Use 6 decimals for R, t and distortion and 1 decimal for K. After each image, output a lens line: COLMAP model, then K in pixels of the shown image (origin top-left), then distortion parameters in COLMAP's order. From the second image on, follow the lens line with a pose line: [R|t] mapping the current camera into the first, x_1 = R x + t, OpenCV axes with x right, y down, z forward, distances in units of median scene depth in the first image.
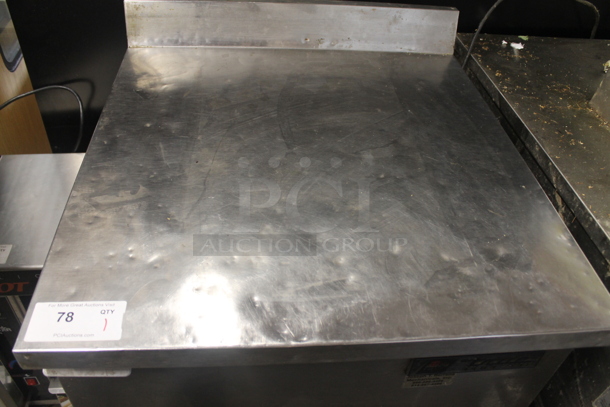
lens RADIAL K [[512.3, 0, 303.5], [0, 512.3, 201.3], [0, 0, 1]] dist [-0.114696, 0.062468]
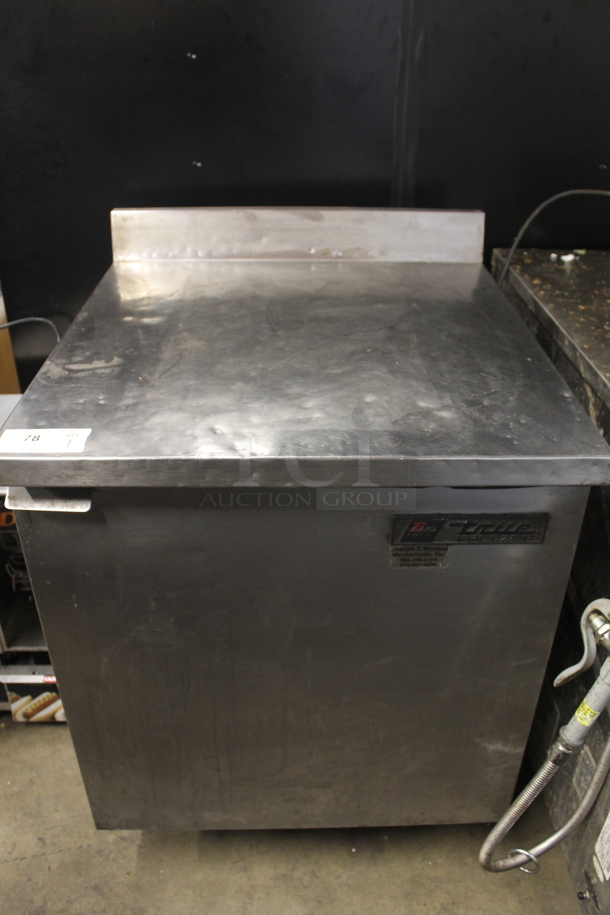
lens RADIAL K [[768.4, 0, 314.8], [0, 768.4, 458.2], [0, 0, 1]] dist [-0.114696, 0.062468]
pose [[0.996183, -0.016394, -0.085738, 0.144166], [0.000270, 0.982780, -0.184778, 0.338429], [0.087291, 0.184049, 0.979033, -0.287163]]
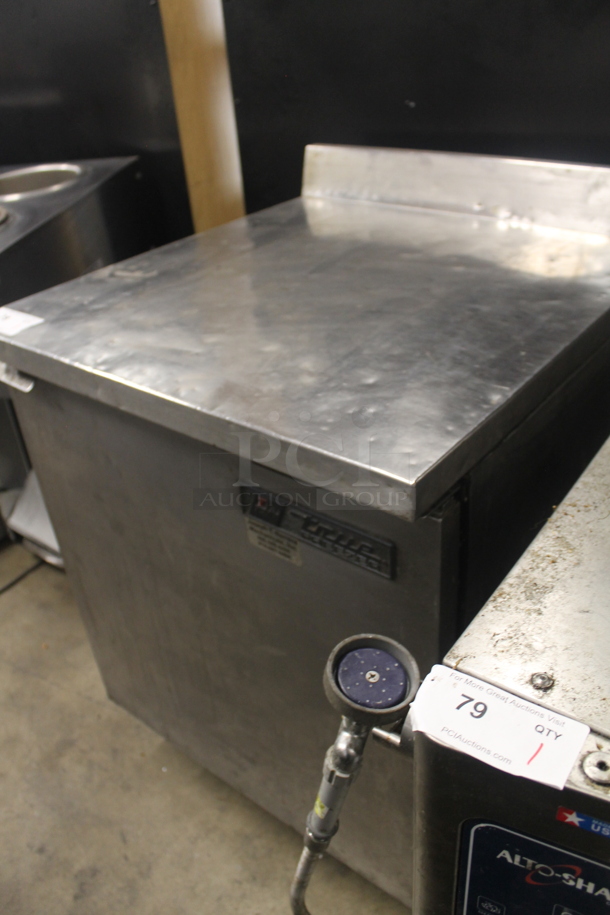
lens RADIAL K [[768.4, 0, 311.4], [0, 768.4, 455.8], [0, 0, 1]] dist [-0.114696, 0.062468]
pose [[0.714508, 0.259886, -0.649568, 0.786871], [-0.369851, 0.928417, -0.035376, 0.199903], [0.593876, 0.265519, 0.759480, 0.090762]]
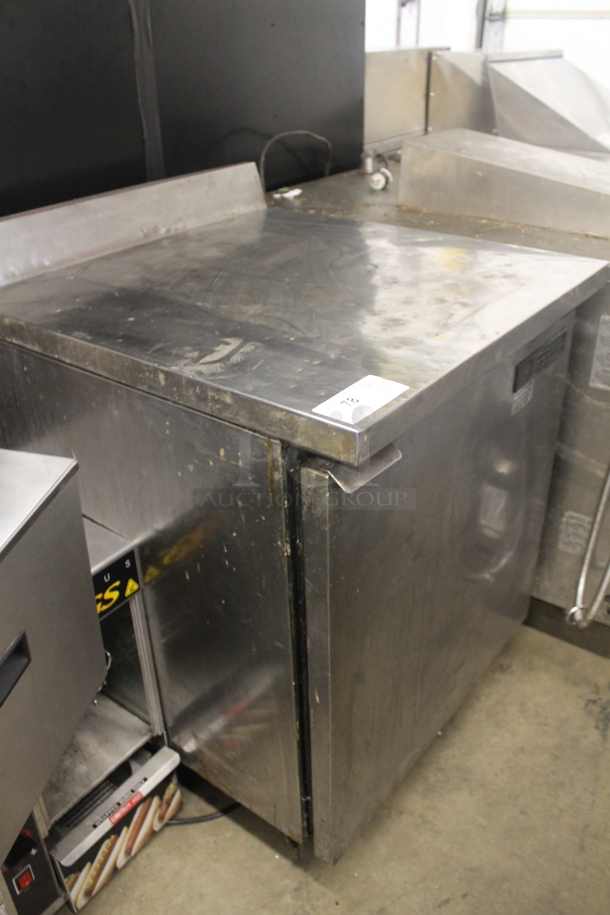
lens RADIAL K [[768.4, 0, 307.4], [0, 768.4, 457.7], [0, 0, 1]] dist [-0.114696, 0.062468]
pose [[0.678058, -0.441986, 0.587270, -0.839402], [0.543323, 0.839512, 0.004508, 0.162966], [-0.495012, 0.316021, 0.809379, -0.039275]]
